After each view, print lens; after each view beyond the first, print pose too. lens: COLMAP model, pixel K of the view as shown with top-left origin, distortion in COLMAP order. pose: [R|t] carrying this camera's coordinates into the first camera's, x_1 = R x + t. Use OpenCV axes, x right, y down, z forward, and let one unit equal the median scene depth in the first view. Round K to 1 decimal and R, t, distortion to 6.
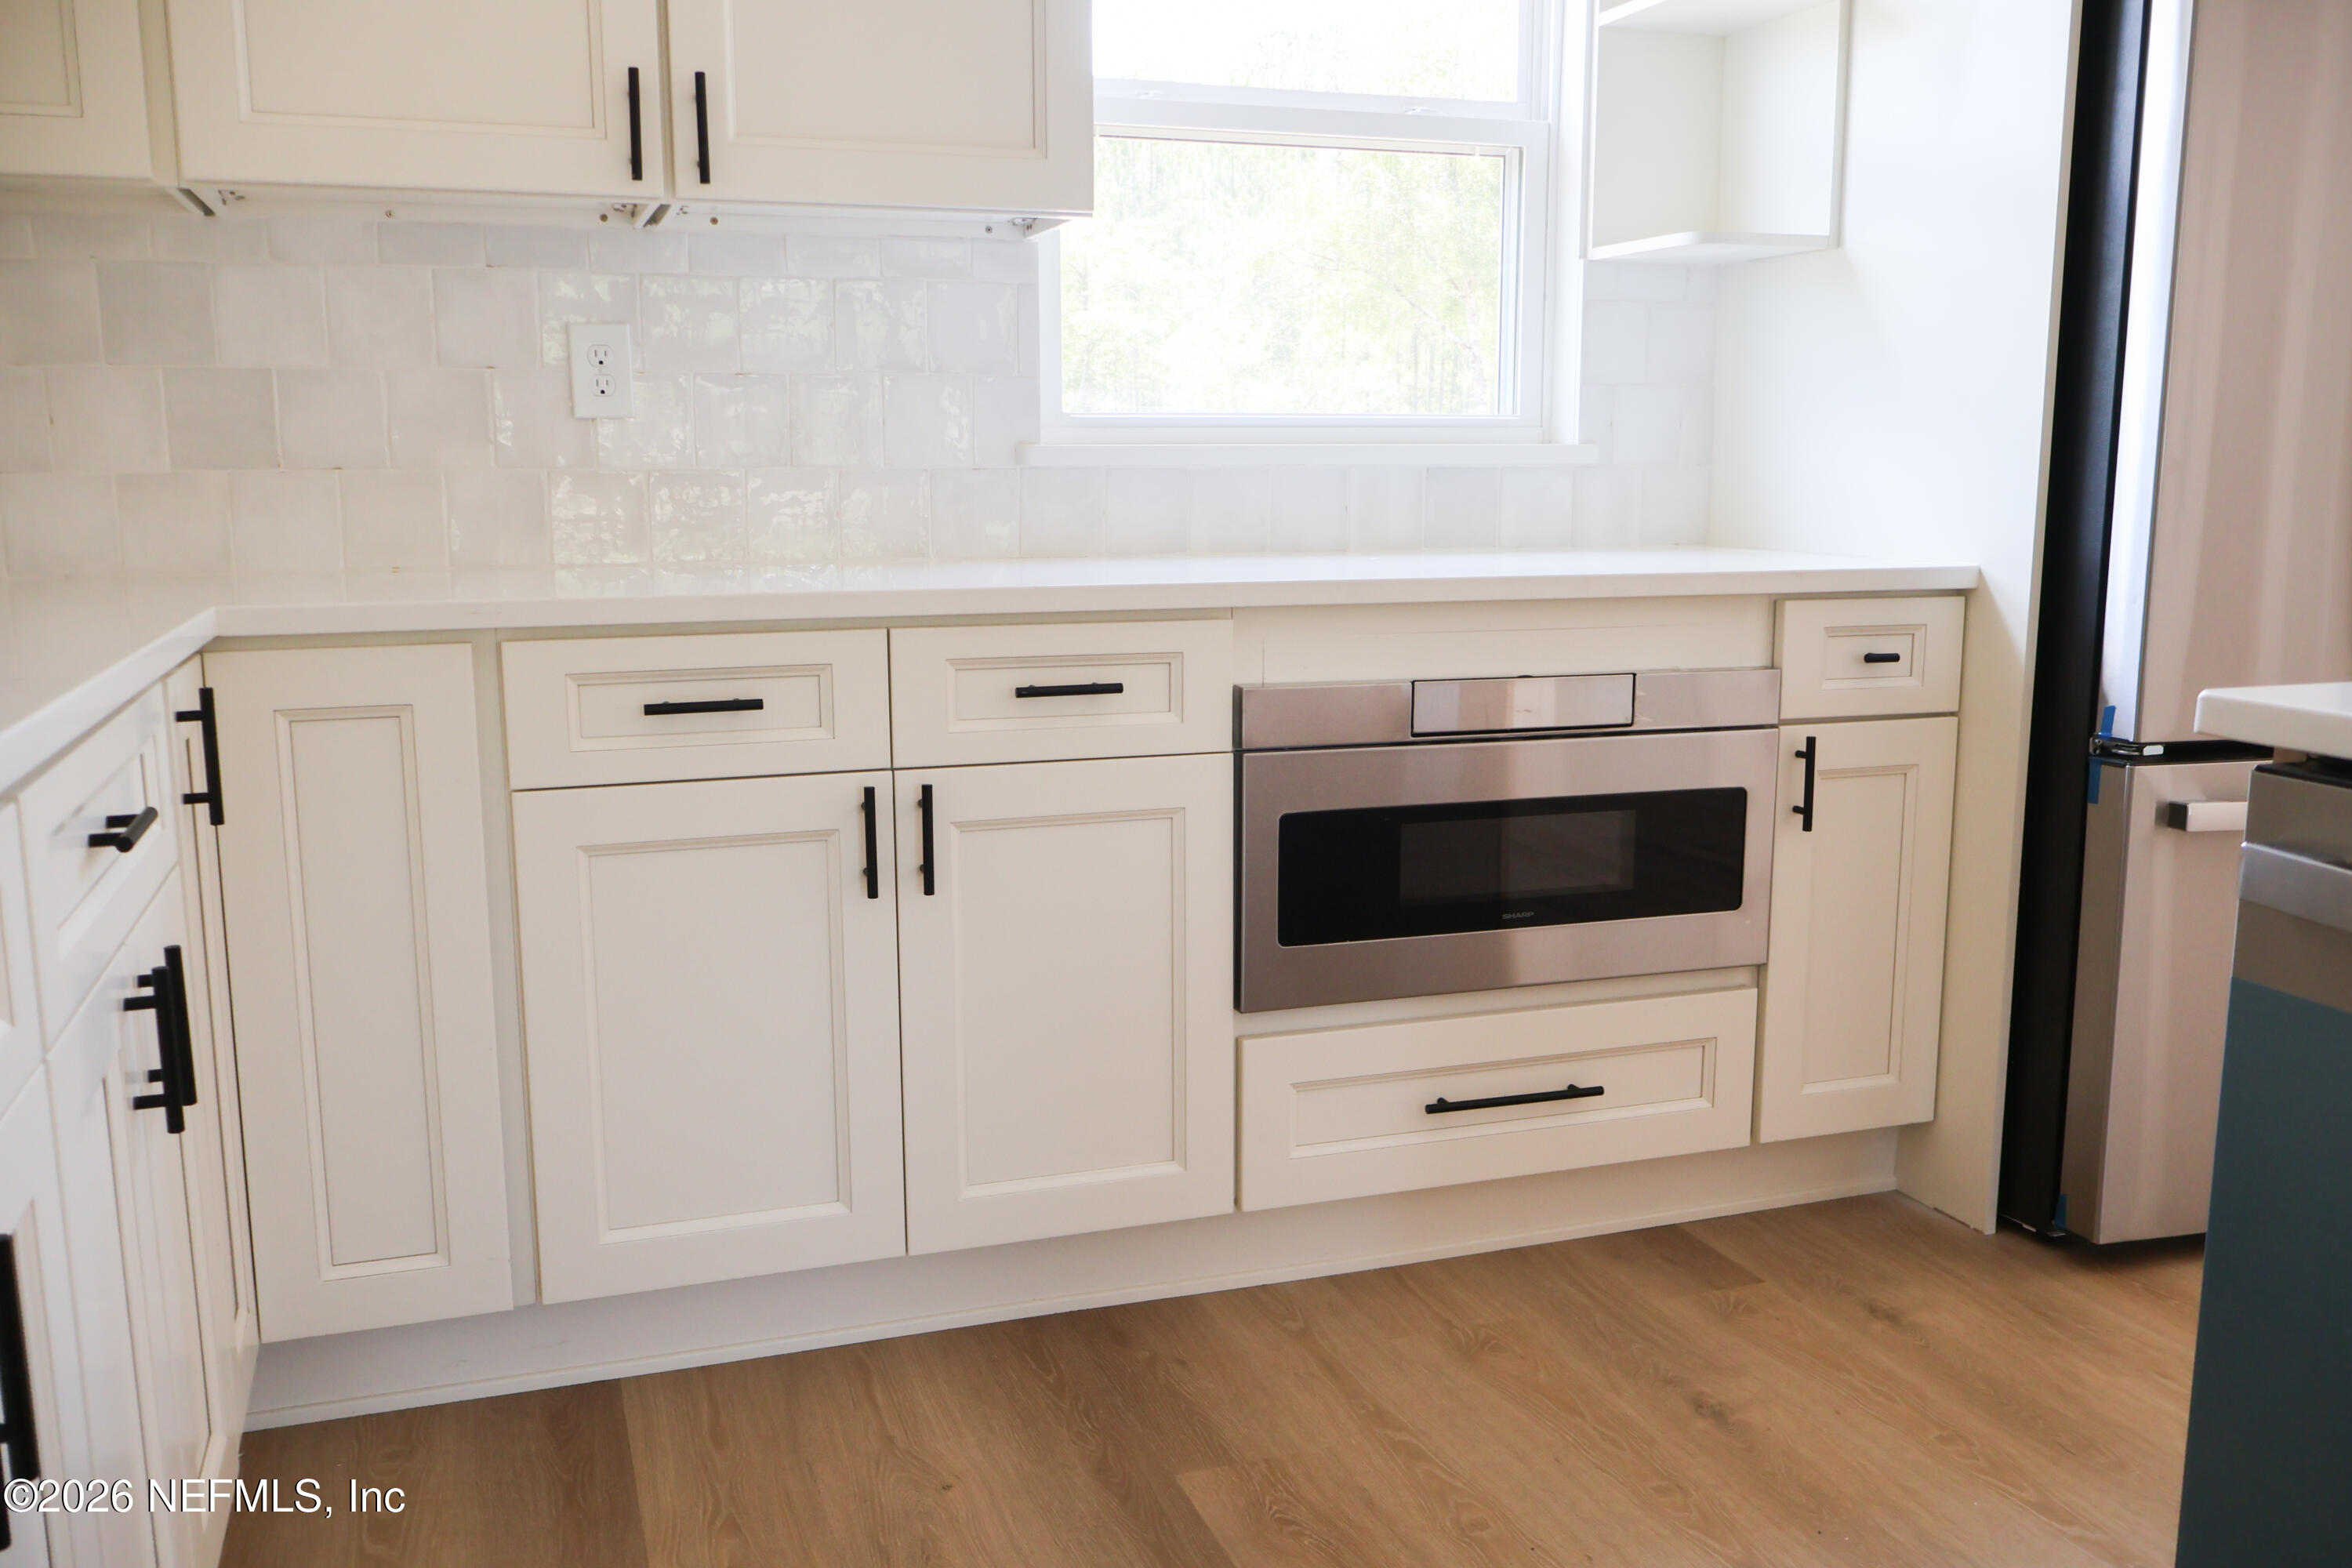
lens RADIAL K [[1965.8, 0, 1163.6], [0, 1965.8, 792.4], [0, 0, 1]] dist [-0.007637, 0.012539]
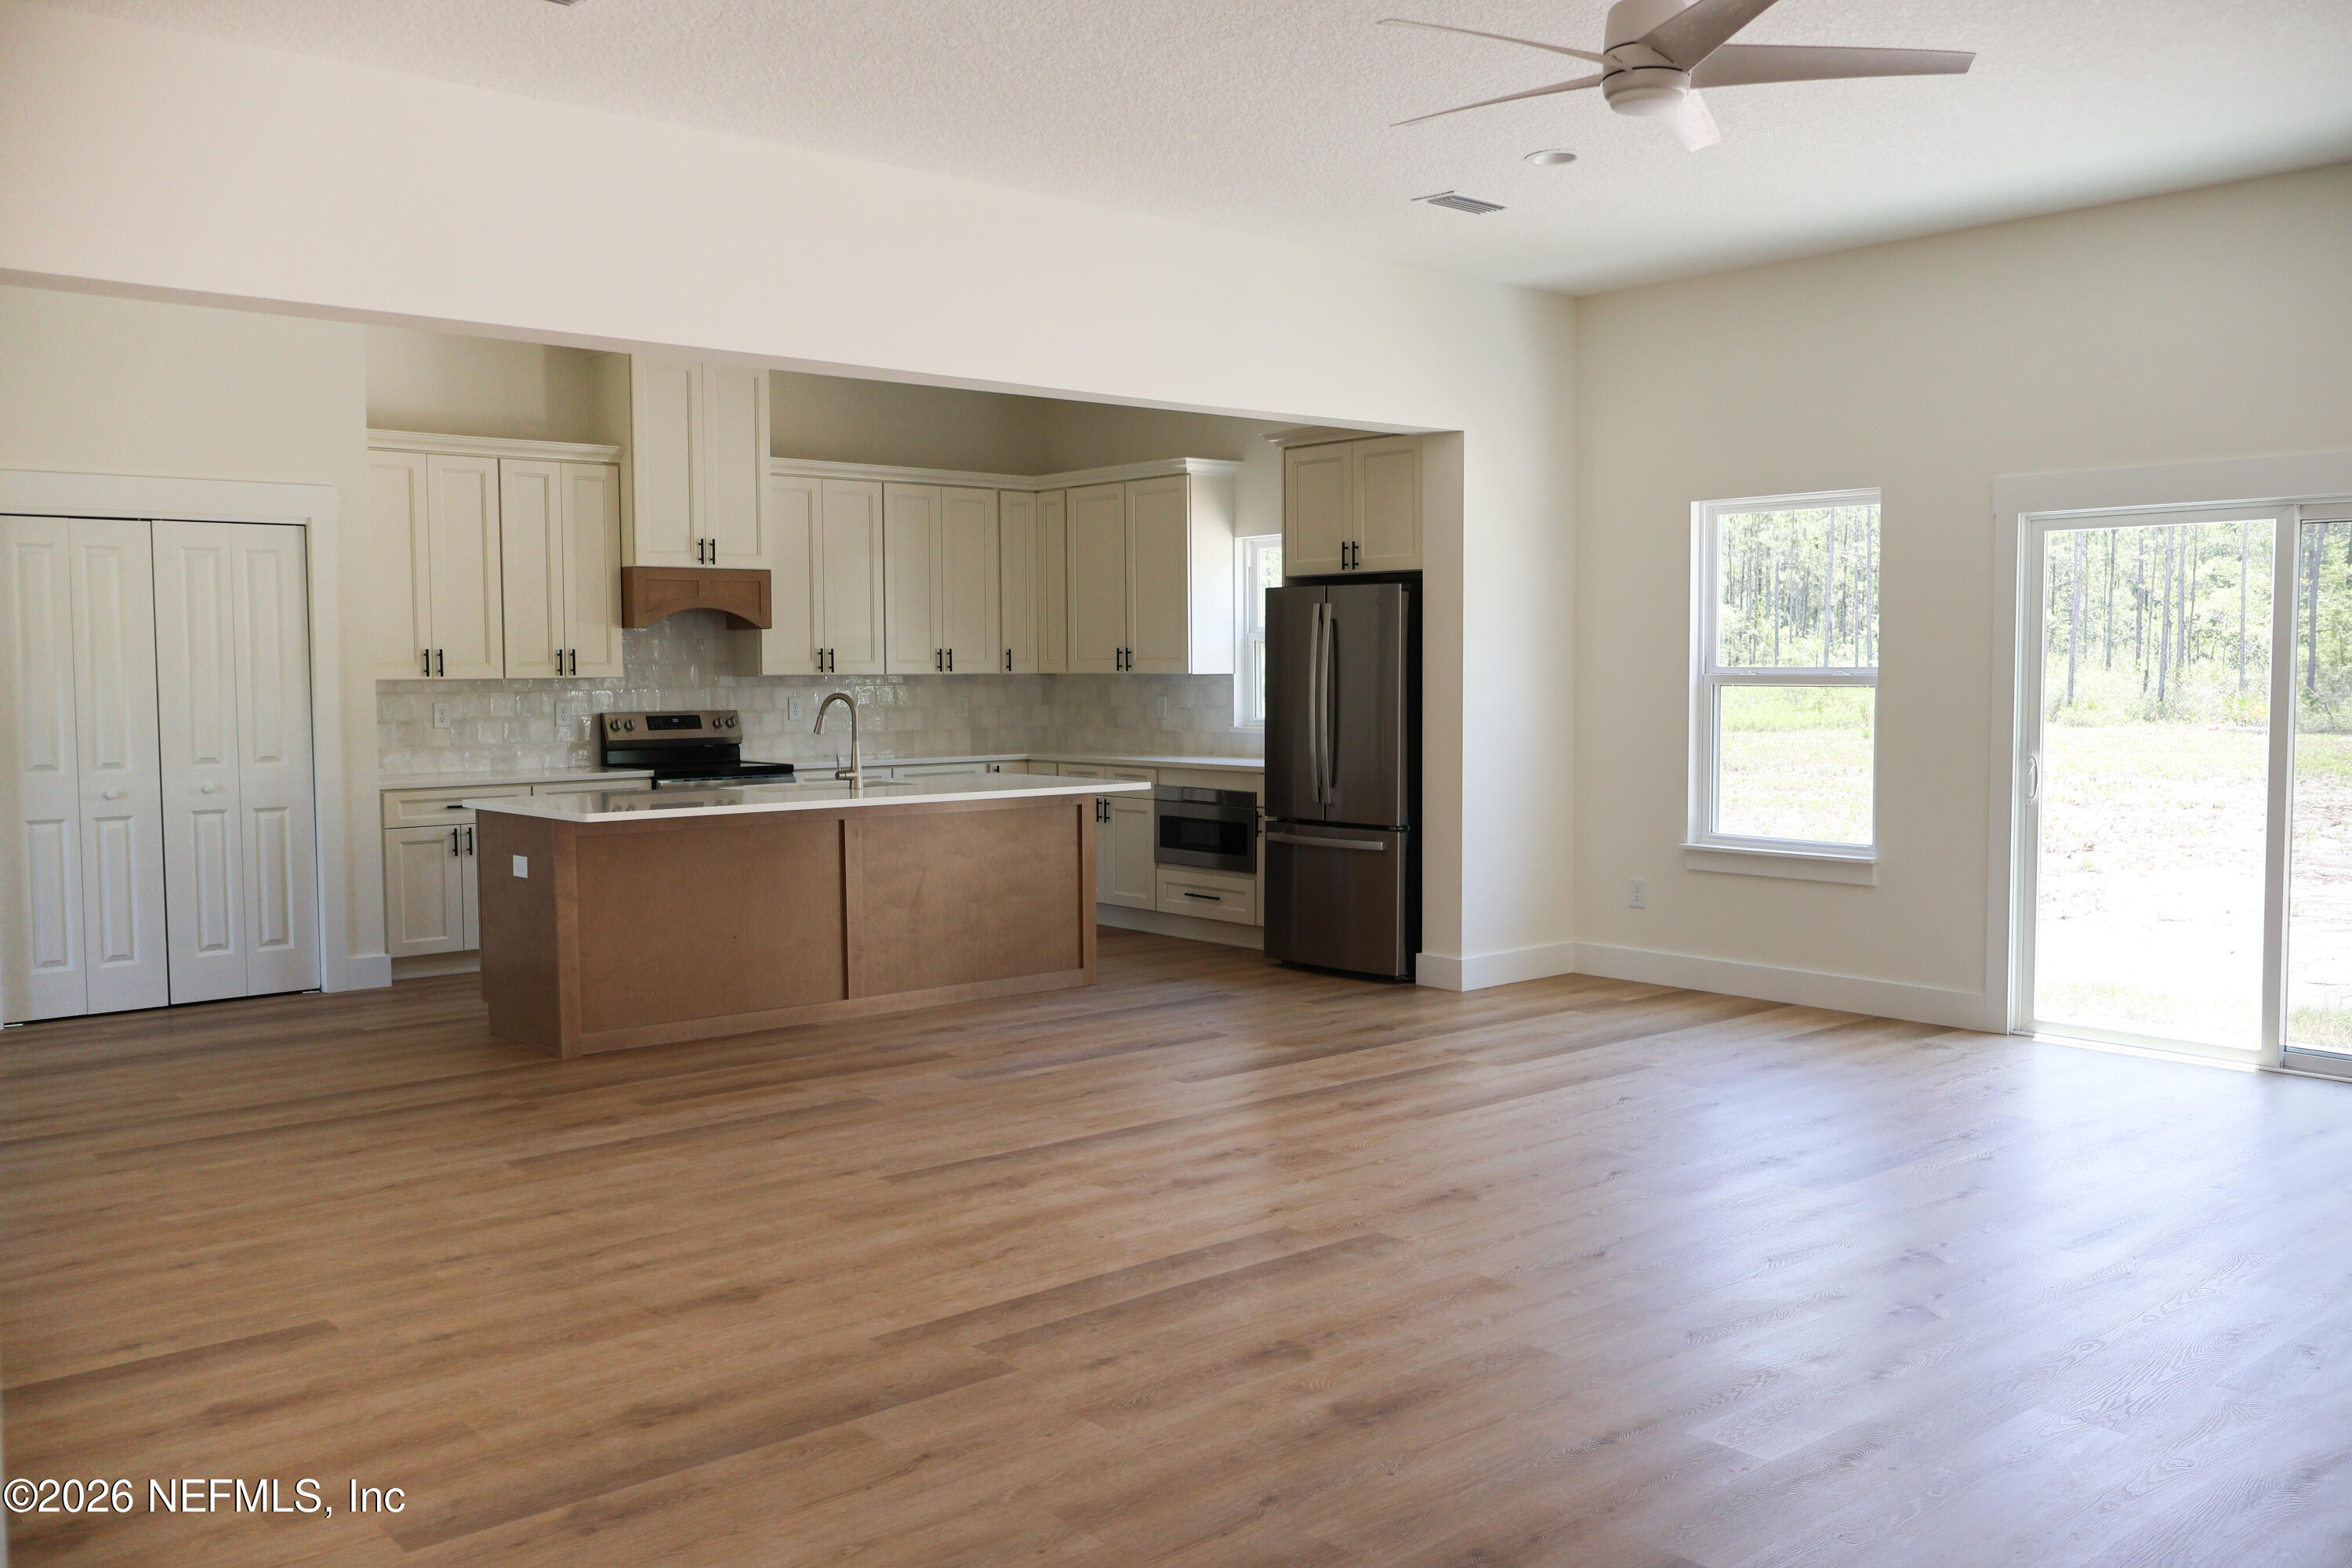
lens RADIAL K [[1965.8, 0, 1196.6], [0, 1965.8, 791.0], [0, 0, 1]] dist [-0.007637, 0.012539]
pose [[0.374425, 0.061748, -0.925199, 4.224170], [-0.151094, 0.988508, 0.004826, -0.077072], [0.914864, 0.137985, 0.379452, -0.589807]]
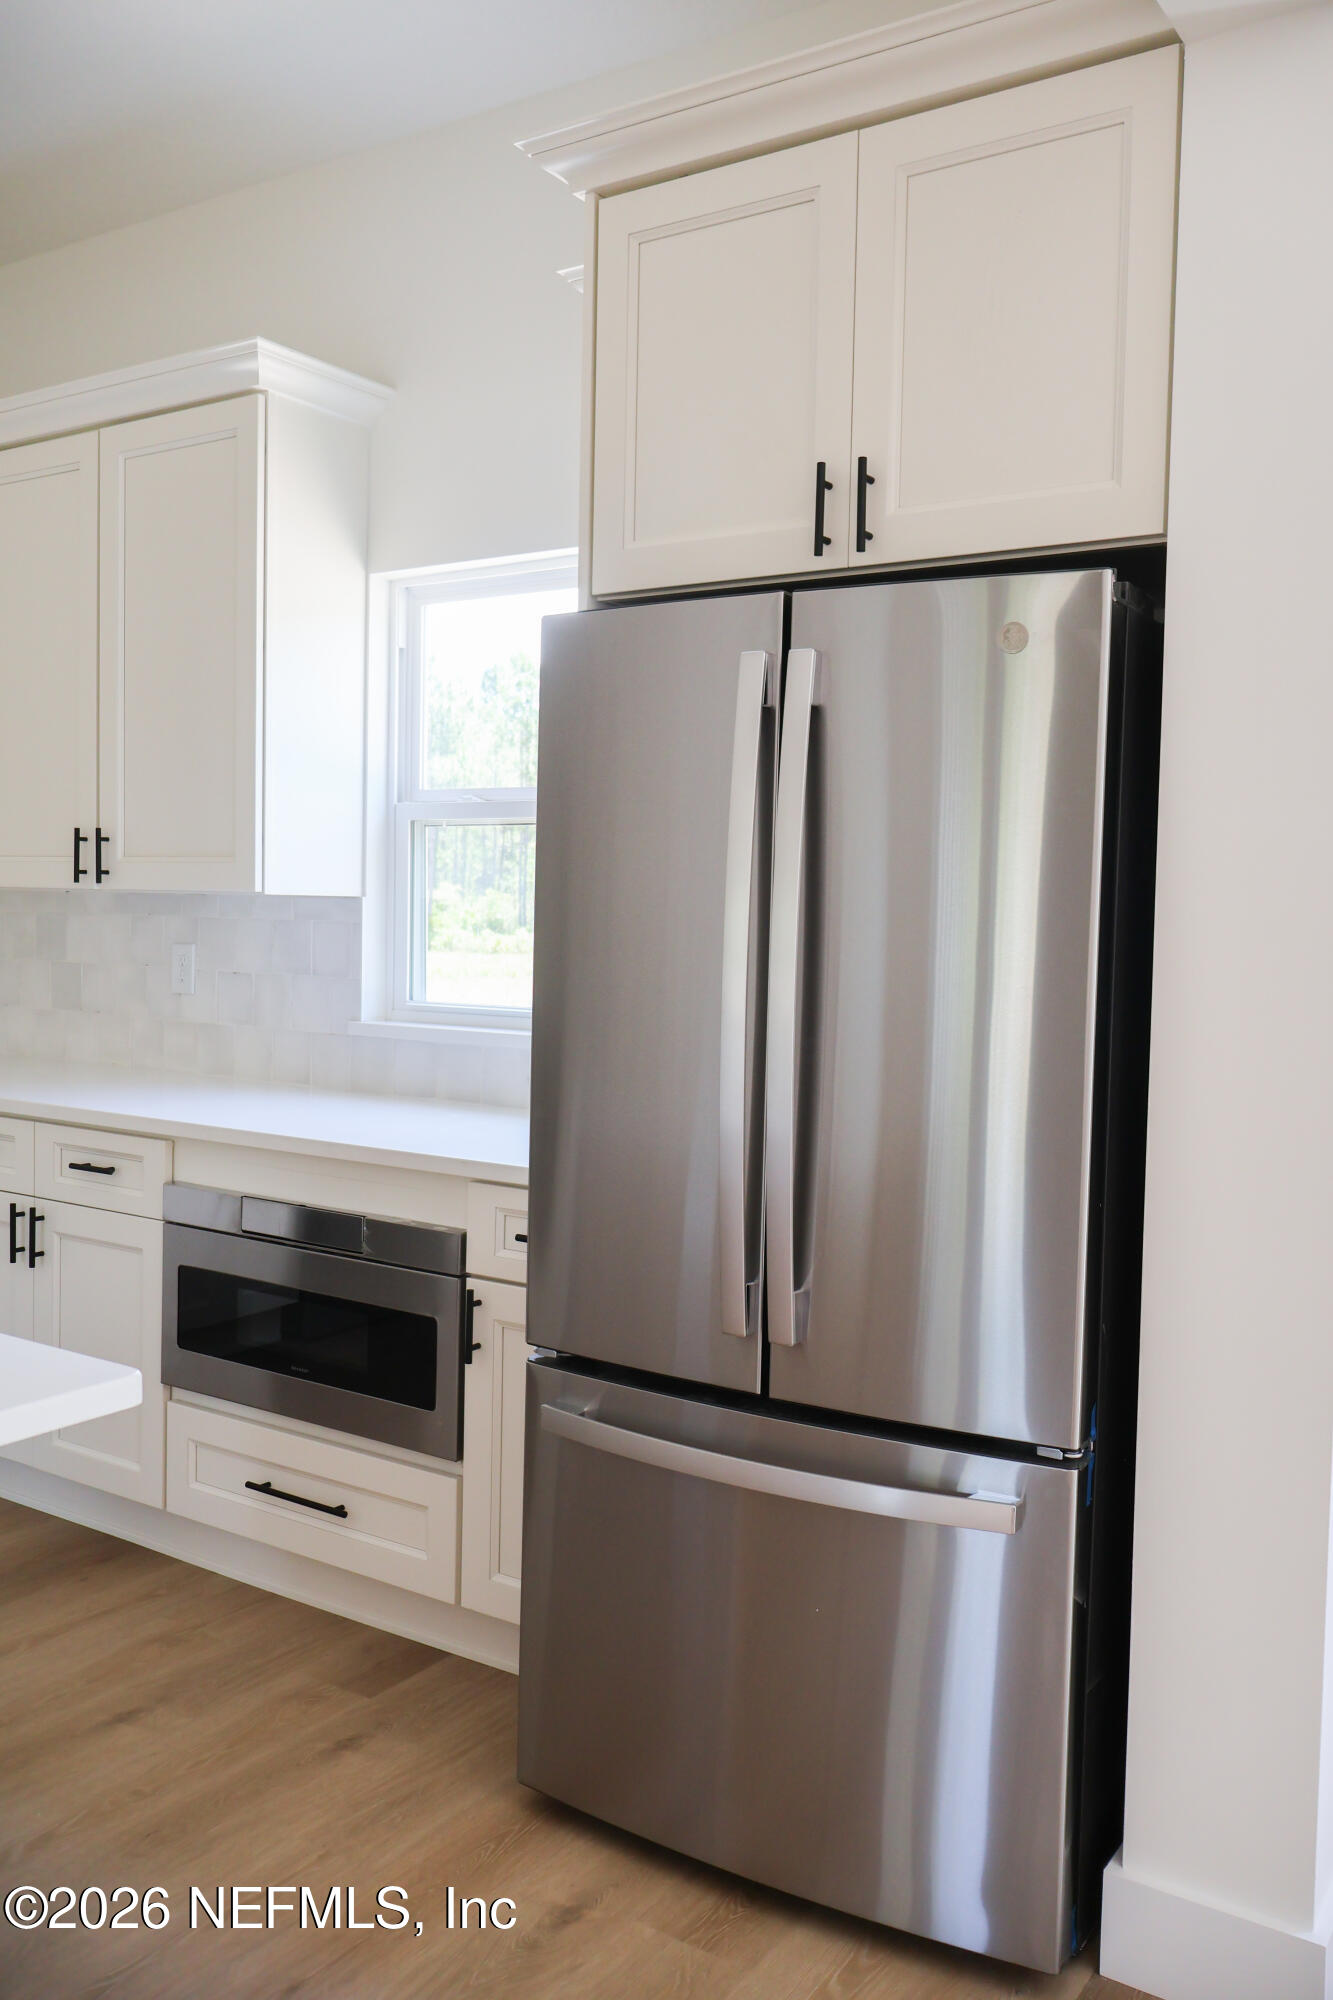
lens RADIAL K [[1671.6, 0, 673.5], [0, 1671.6, 983.4], [0, 0, 1]] dist [-0.007637, 0.012539]
pose [[0.608773, 0.051802, -0.791651, 1.441821], [-0.152578, 0.986882, -0.052754, -0.215832], [0.778534, 0.152904, 0.608691, 0.459932]]
